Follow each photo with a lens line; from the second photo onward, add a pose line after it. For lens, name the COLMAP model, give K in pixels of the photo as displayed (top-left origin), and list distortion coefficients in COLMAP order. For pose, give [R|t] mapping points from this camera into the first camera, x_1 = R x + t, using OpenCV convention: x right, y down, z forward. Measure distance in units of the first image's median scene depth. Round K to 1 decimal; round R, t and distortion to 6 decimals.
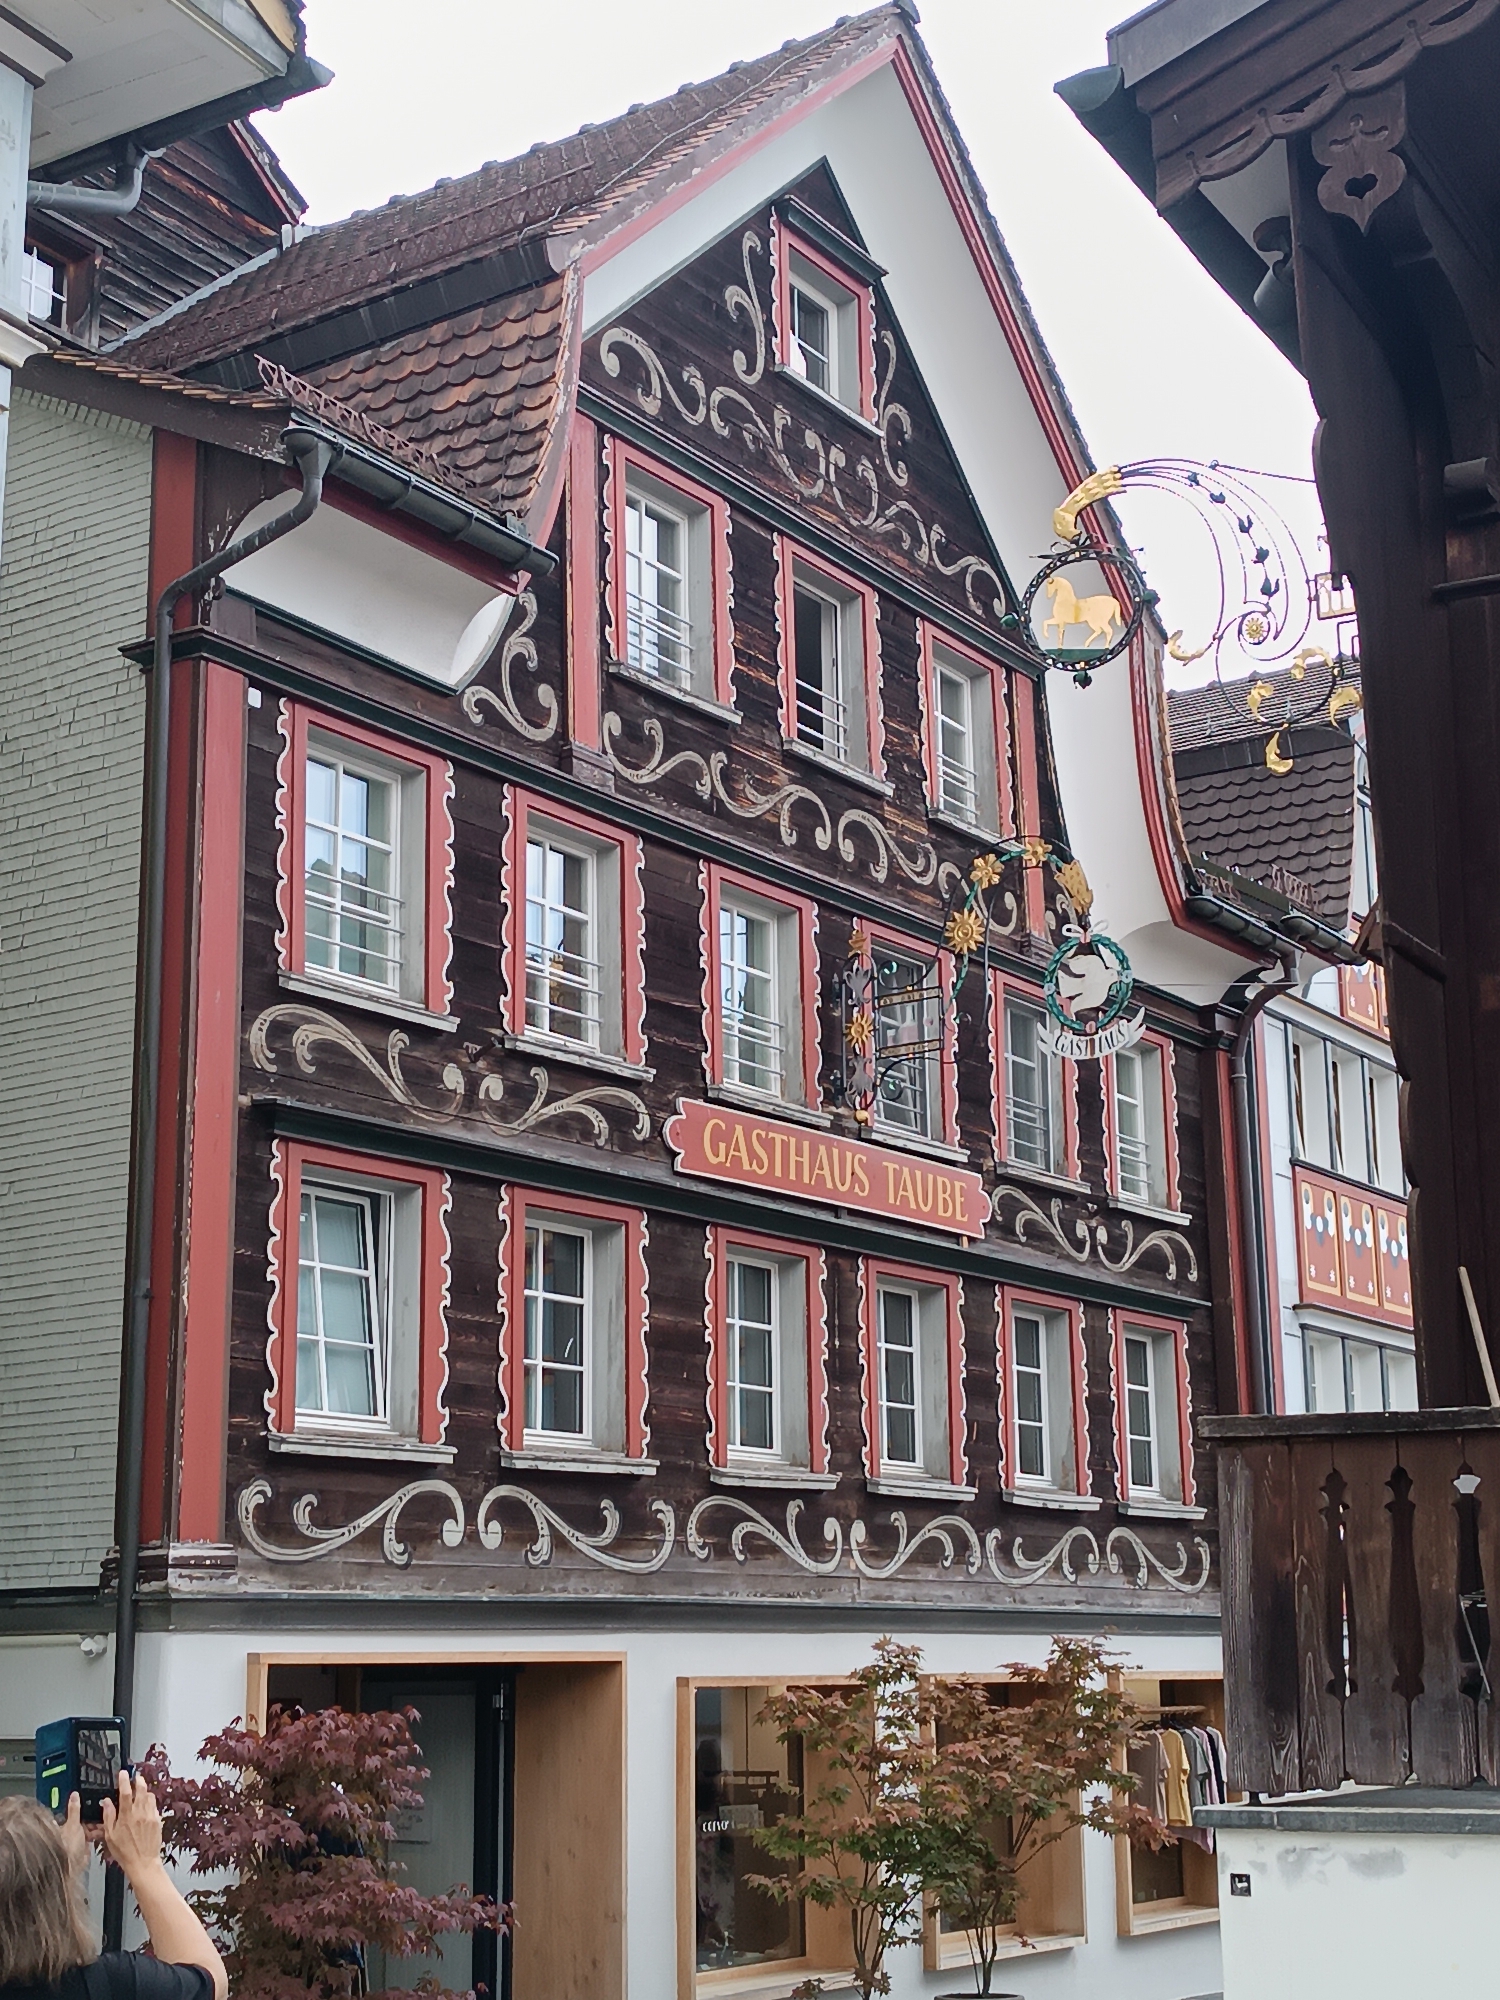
lens RADIAL K [[2801.0, 0, 749.2], [0, 2801.0, 1004.5], [0, 0, 1]] dist [0.133153, 0.000000]
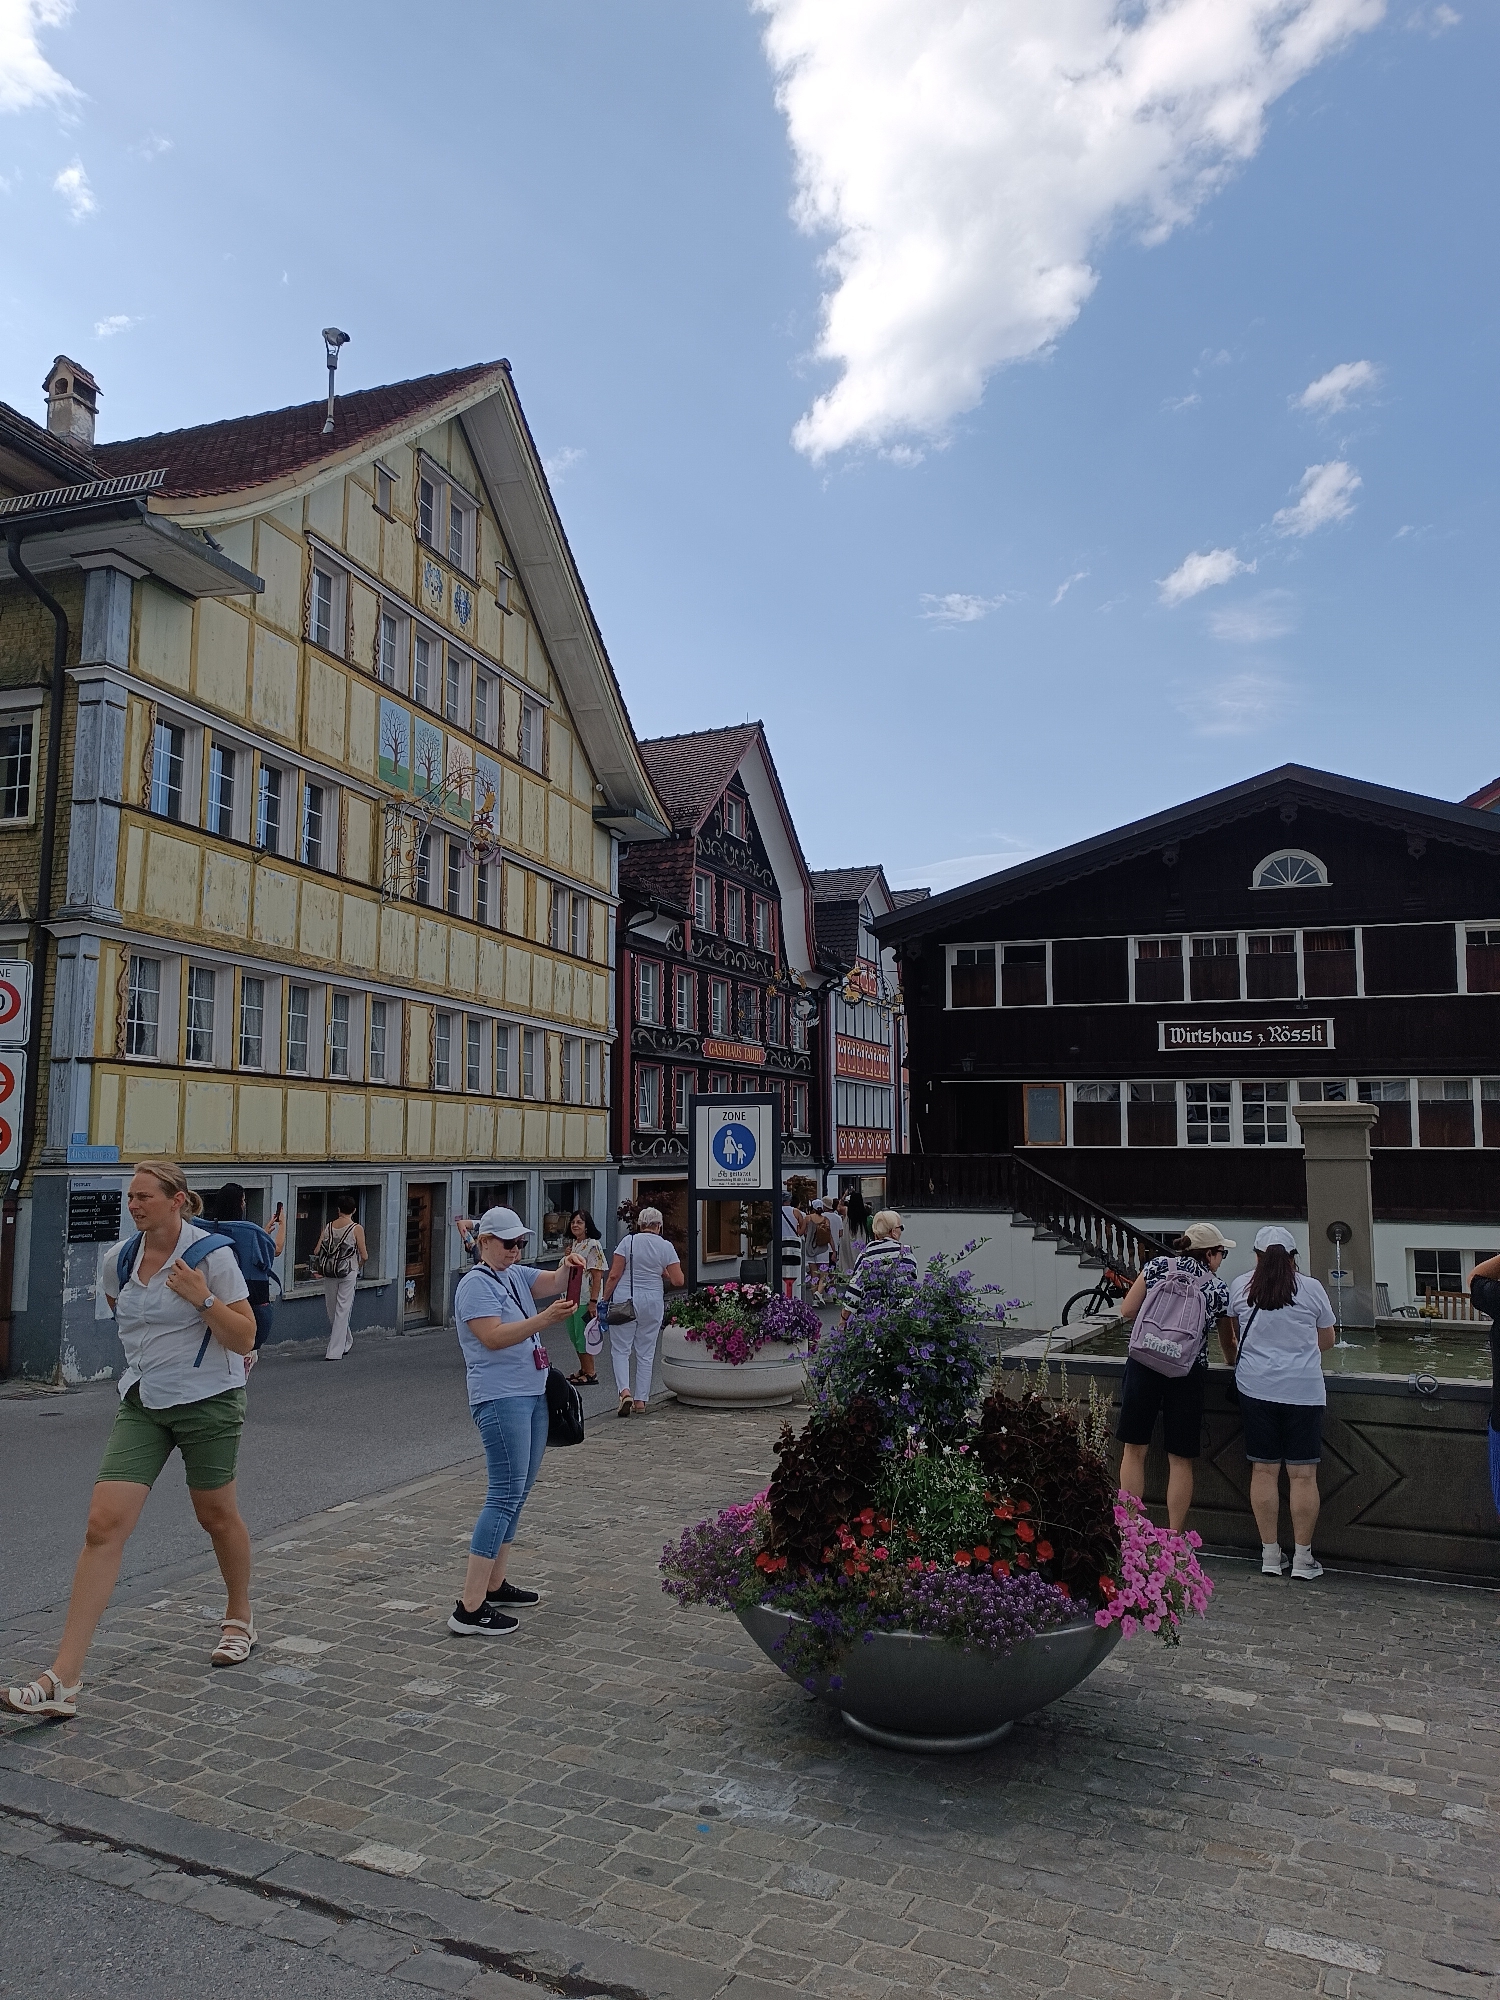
lens RADIAL K [[1423.6, 0, 751.9], [0, 1423.6, 995.0], [0, 0, 1]] dist [0.003257, 0.000409]
pose [[0.979274, 0.032061, 0.199984, -0.343962], [-0.055964, 0.991783, 0.115042, -0.247585], [-0.194653, -0.123850, 0.973022, -0.898239]]
